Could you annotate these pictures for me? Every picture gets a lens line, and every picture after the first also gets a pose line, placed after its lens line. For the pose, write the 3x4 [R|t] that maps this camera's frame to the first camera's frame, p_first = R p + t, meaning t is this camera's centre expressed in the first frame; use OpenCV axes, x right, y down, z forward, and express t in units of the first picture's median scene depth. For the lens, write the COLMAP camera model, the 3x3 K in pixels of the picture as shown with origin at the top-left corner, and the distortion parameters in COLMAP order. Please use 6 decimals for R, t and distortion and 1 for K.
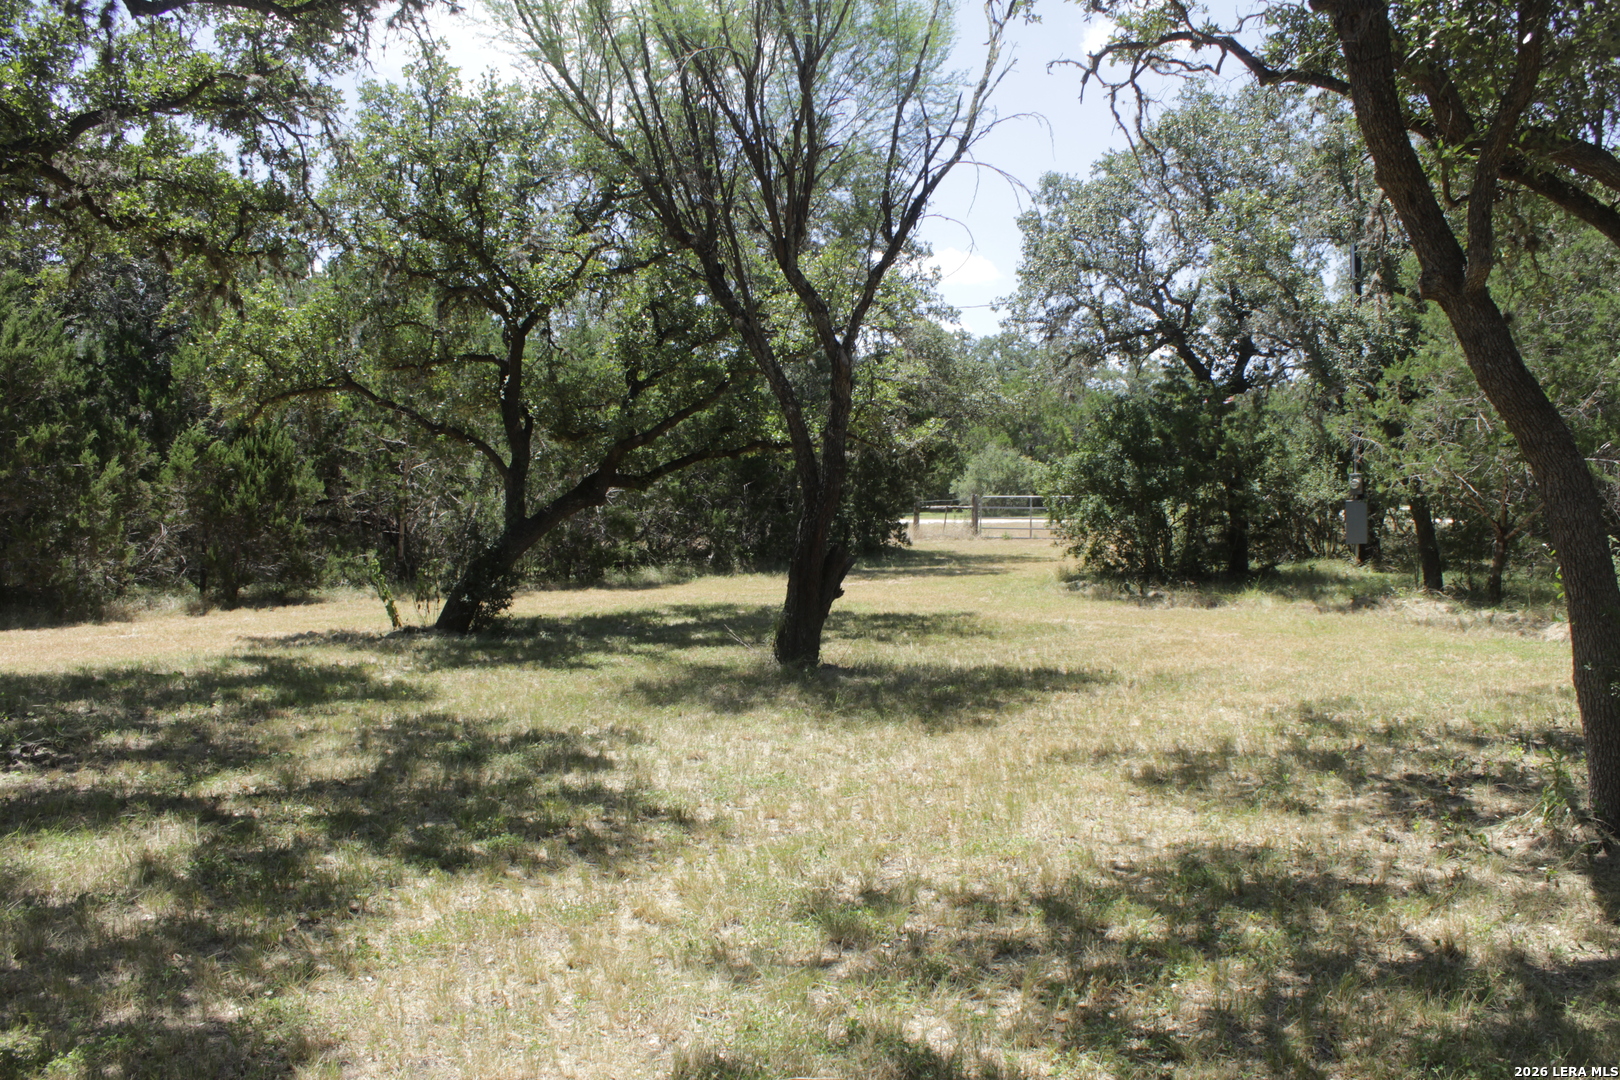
lens RADIAL K [[1349.8, 0, 810.5], [0, 1349.8, 536.8], [0, 0, 1]] dist [-0.002534, -0.000709]
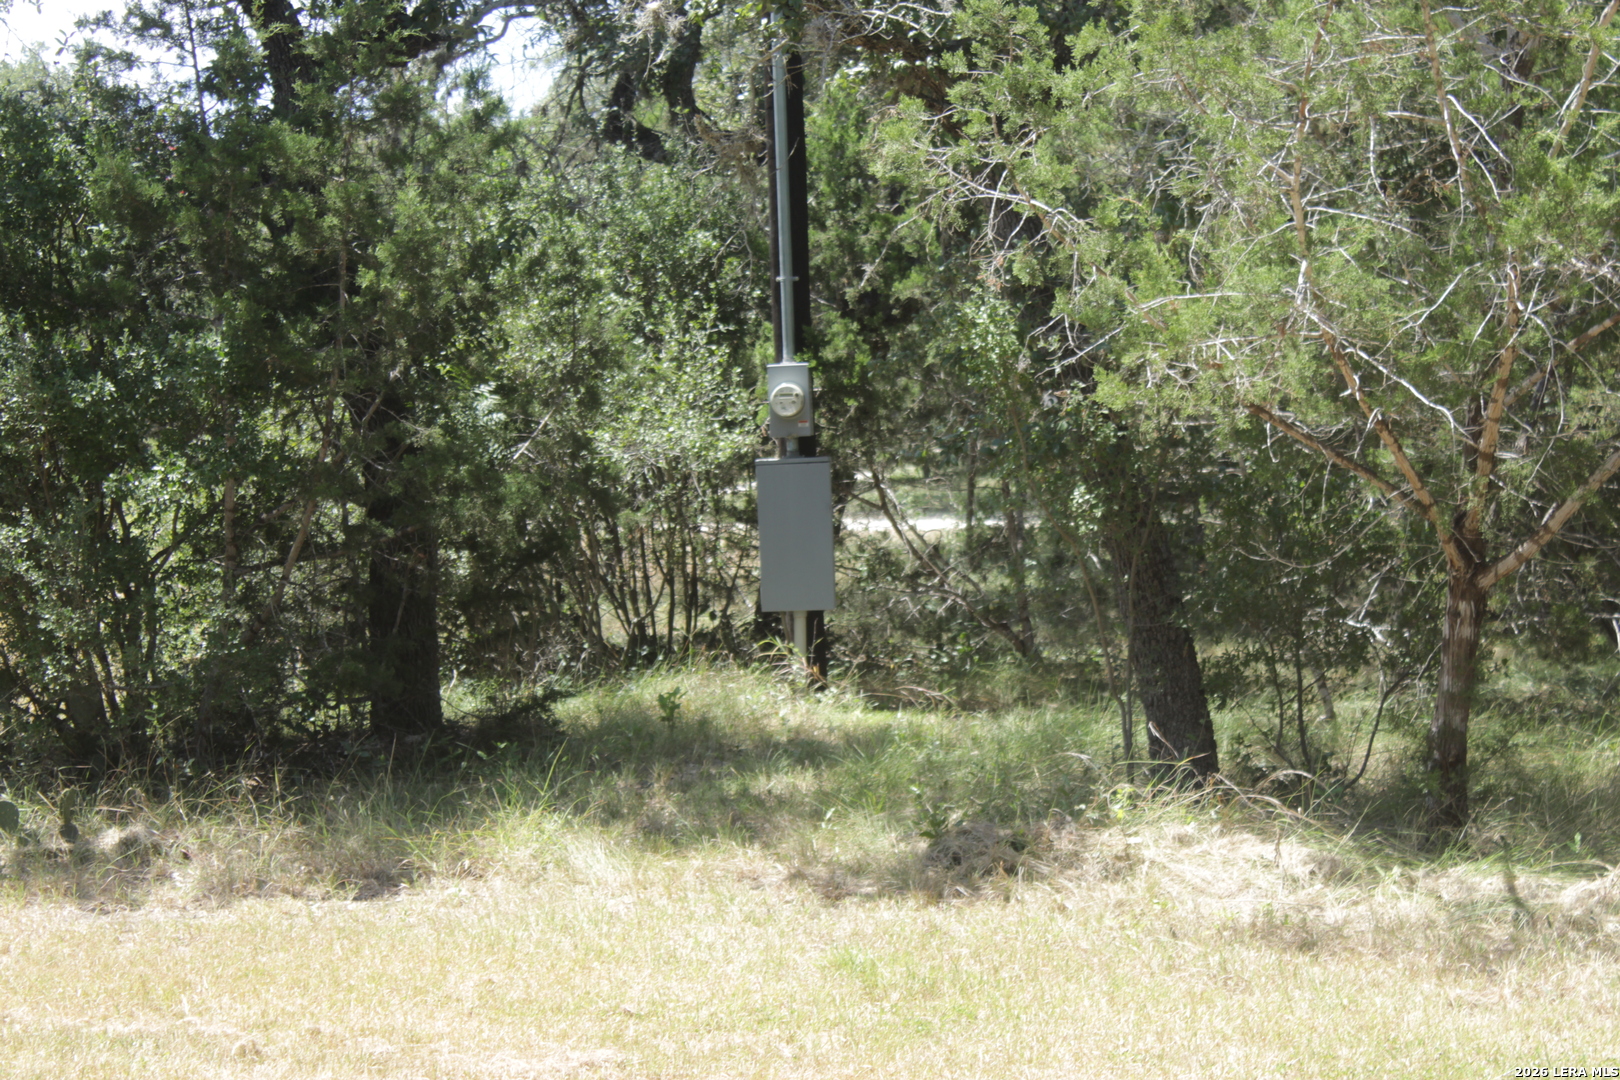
lens RADIAL K [[4131.0, 0, 810.4], [0, 4131.0, 539.3], [0, 0, 1]] dist [0.487356, 0.000000]
pose [[0.901272, -0.024585, 0.432556, 0.035215], [0.030394, 0.999517, -0.006520, -0.004706], [-0.432187, 0.019023, 0.901583, 0.246588]]
